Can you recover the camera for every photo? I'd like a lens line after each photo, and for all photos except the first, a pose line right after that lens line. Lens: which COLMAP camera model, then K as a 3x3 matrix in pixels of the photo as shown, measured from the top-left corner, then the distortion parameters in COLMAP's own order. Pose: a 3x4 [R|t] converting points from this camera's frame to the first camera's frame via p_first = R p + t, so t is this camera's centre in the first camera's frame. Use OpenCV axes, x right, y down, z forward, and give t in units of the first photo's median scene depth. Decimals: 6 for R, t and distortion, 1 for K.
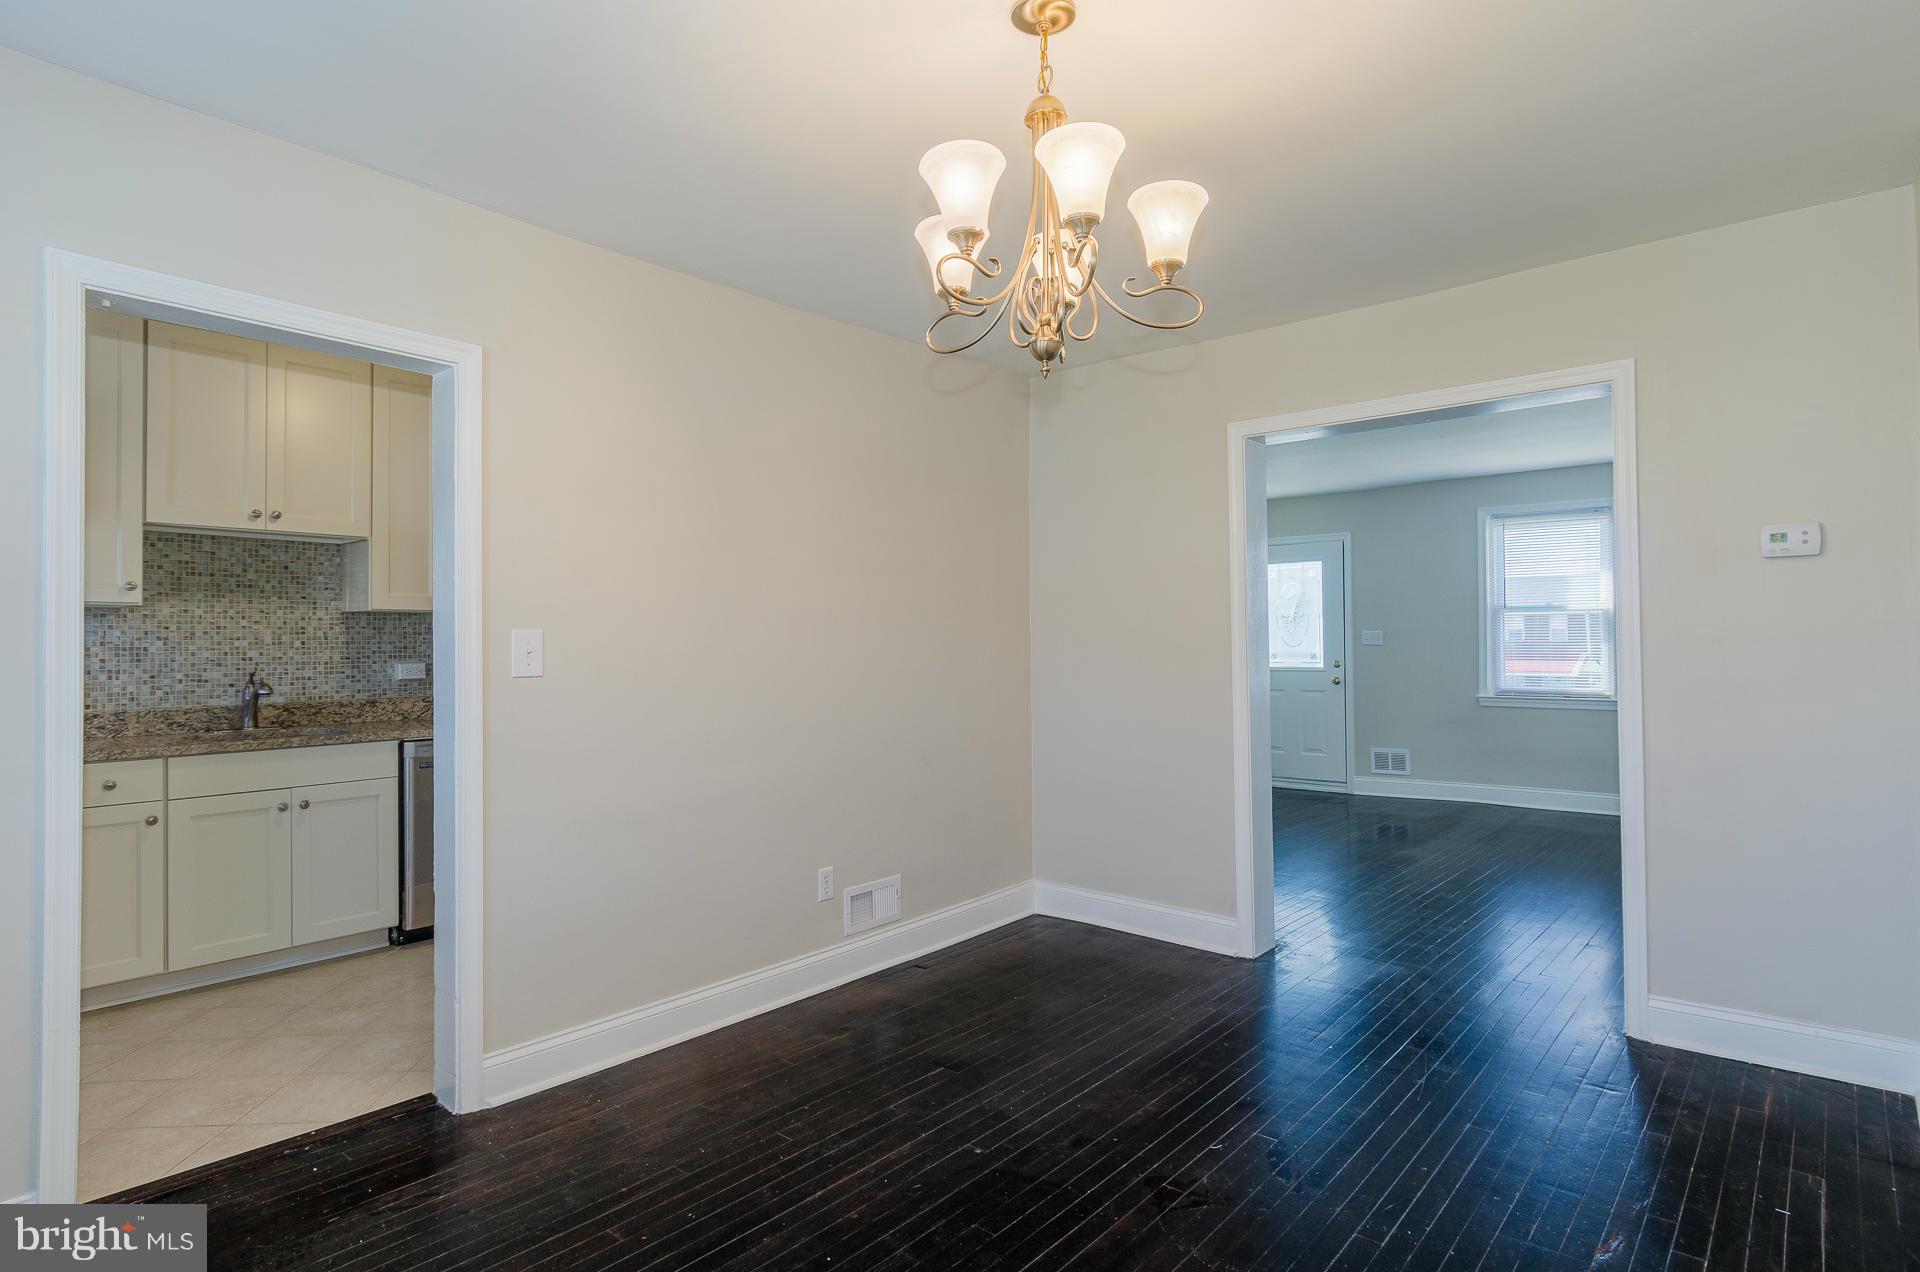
lens RADIAL K [[1014.0, 0, 956.5], [0, 1014.0, 632.8], [0, 0, 1]] dist [0.007819, -0.002794]
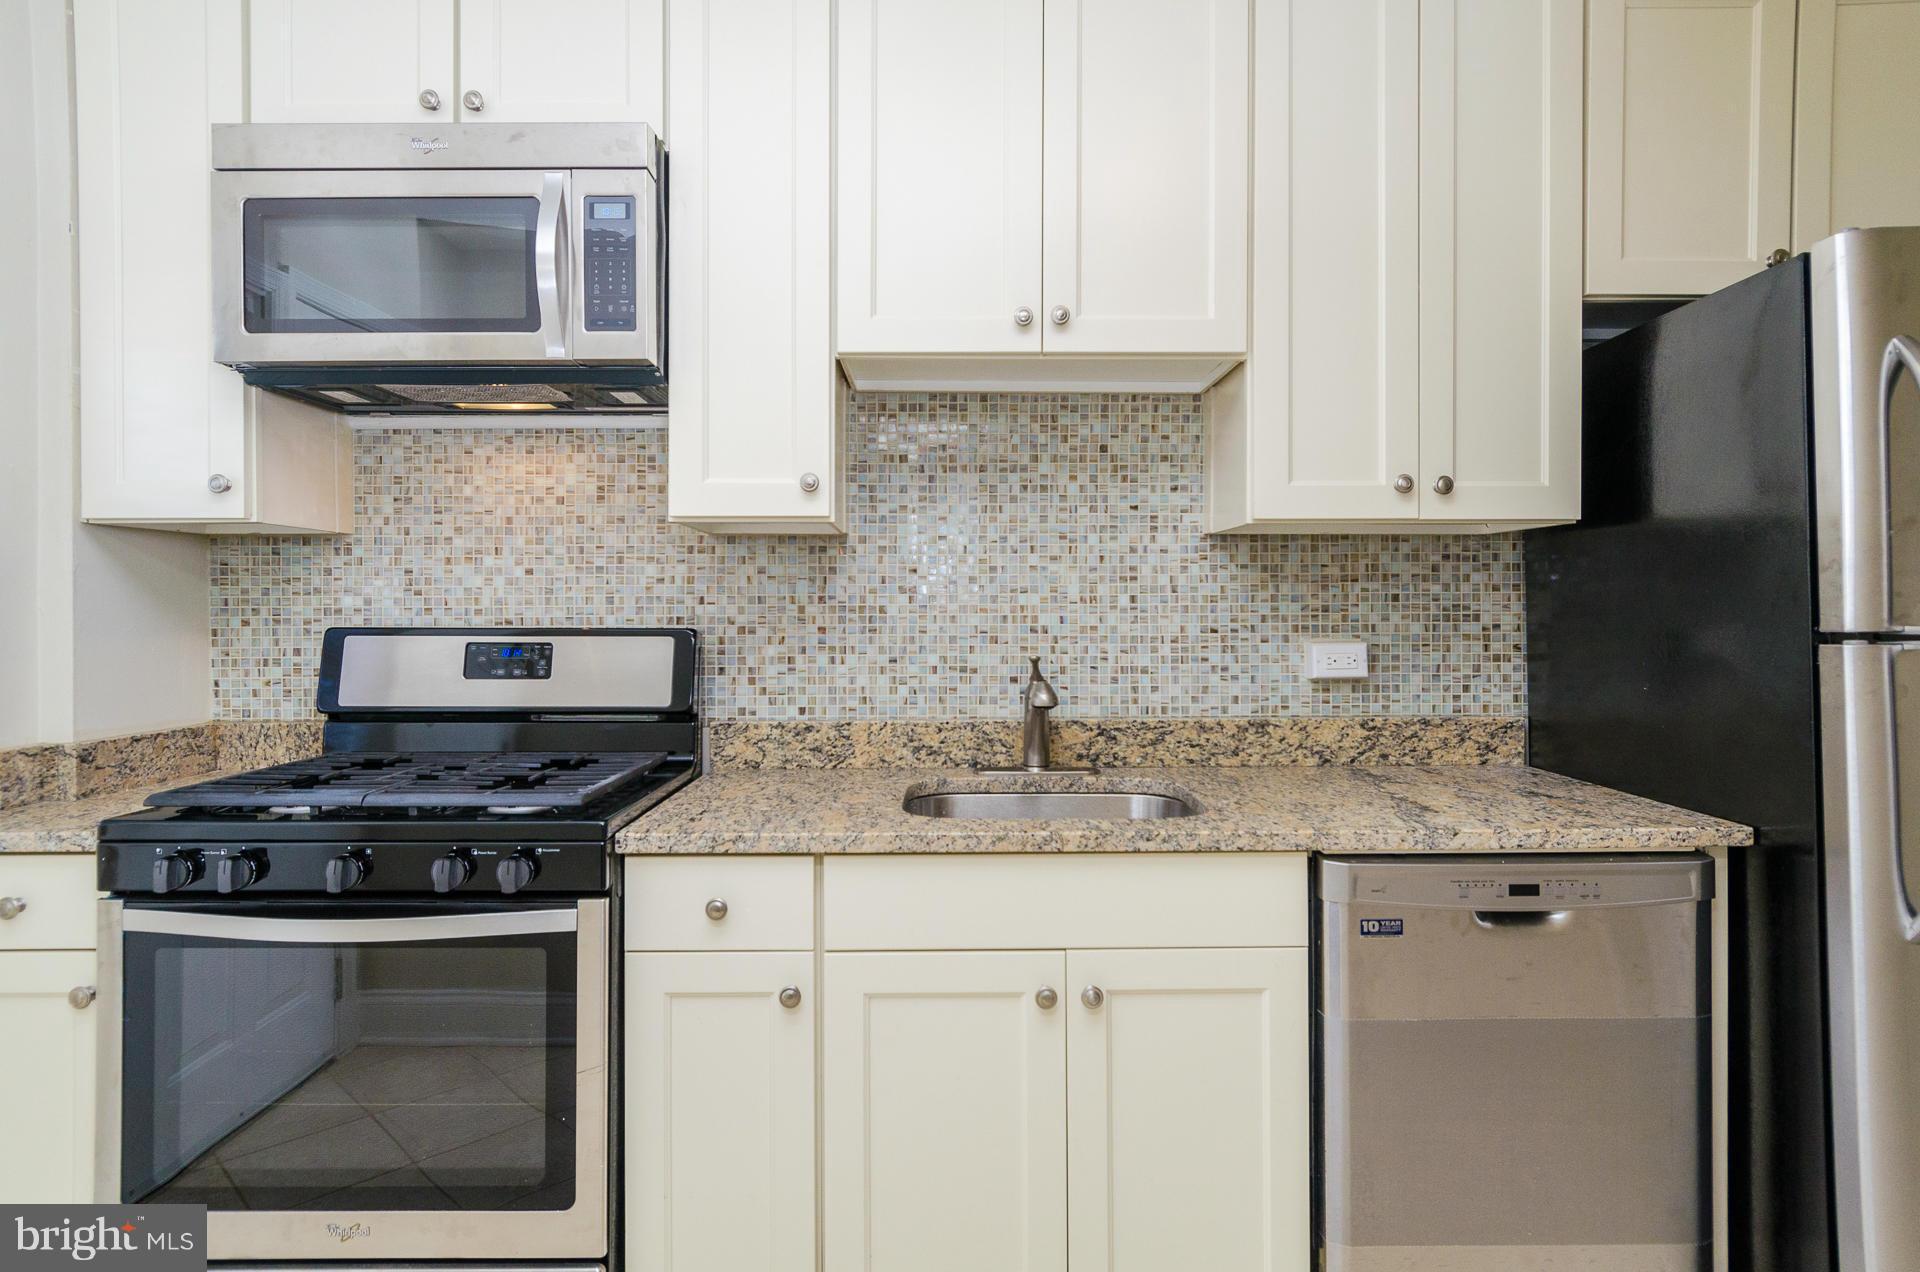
lens RADIAL K [[1014.0, 0, 950.7], [0, 1014.0, 612.9], [0, 0, 1]] dist [0.007819, -0.002794]
pose [[0.658218, 0.005879, -0.752805, -0.350650], [0.005393, 0.999907, 0.012524, 0.010899], [0.752808, -0.012304, 0.658125, 0.648370]]
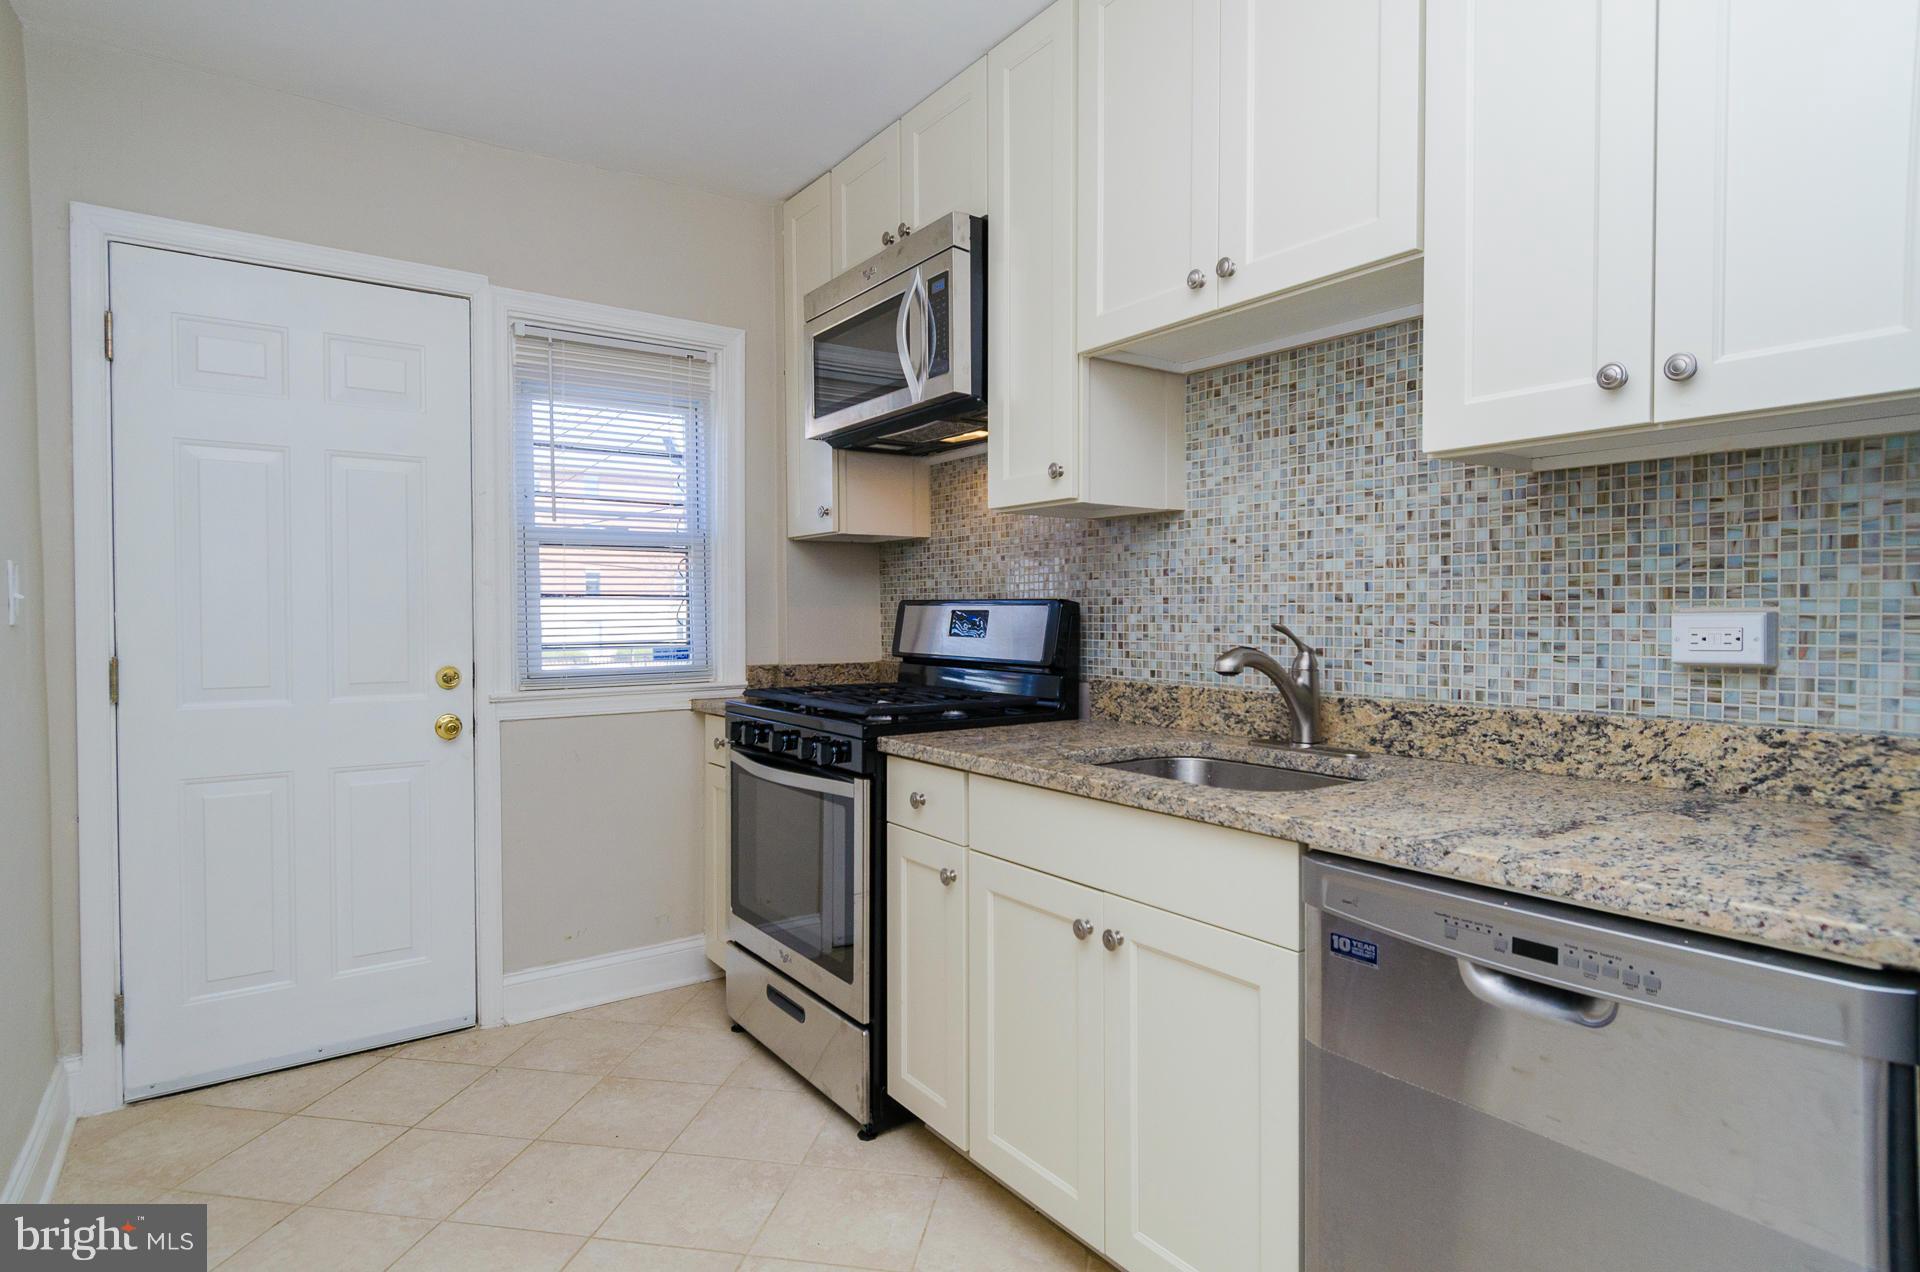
lens RADIAL K [[1014.0, 0, 967.7], [0, 1014.0, 633.1], [0, 0, 1]] dist [0.007819, -0.002794]
pose [[-0.234632, 0.028041, -0.971680, -0.206804], [0.013689, 0.999580, 0.025540, 0.028444], [0.971988, -0.007309, -0.234918, 0.972172]]
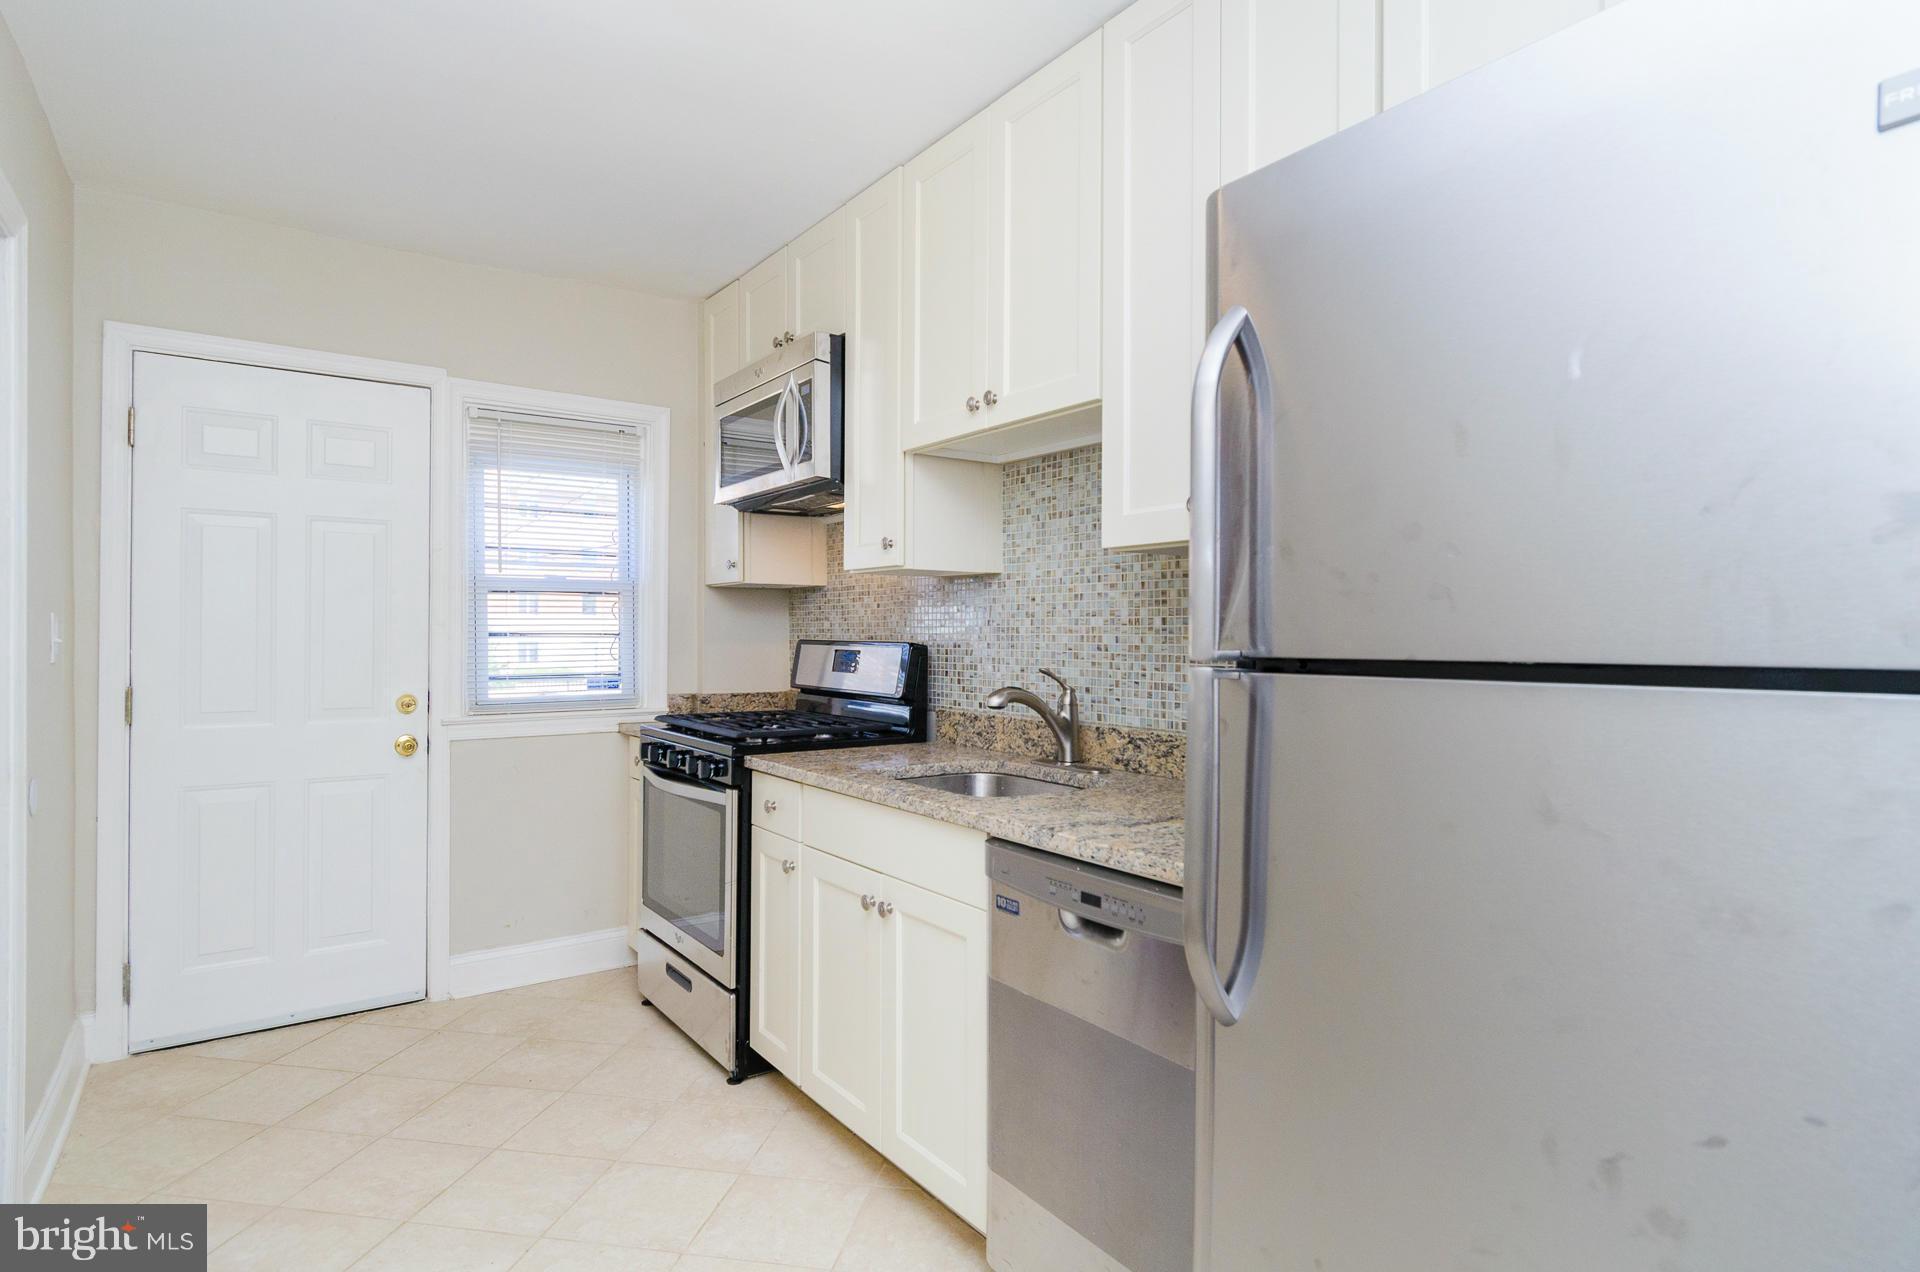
lens RADIAL K [[1014.0, 0, 968.1], [0, 1014.0, 633.6], [0, 0, 1]] dist [0.007819, -0.002794]
pose [[-0.235075, 0.006017, -0.971959, -0.104066], [0.007310, 0.999964, 0.004422, 0.014598], [0.971950, -0.006065, -0.235110, 1.098258]]
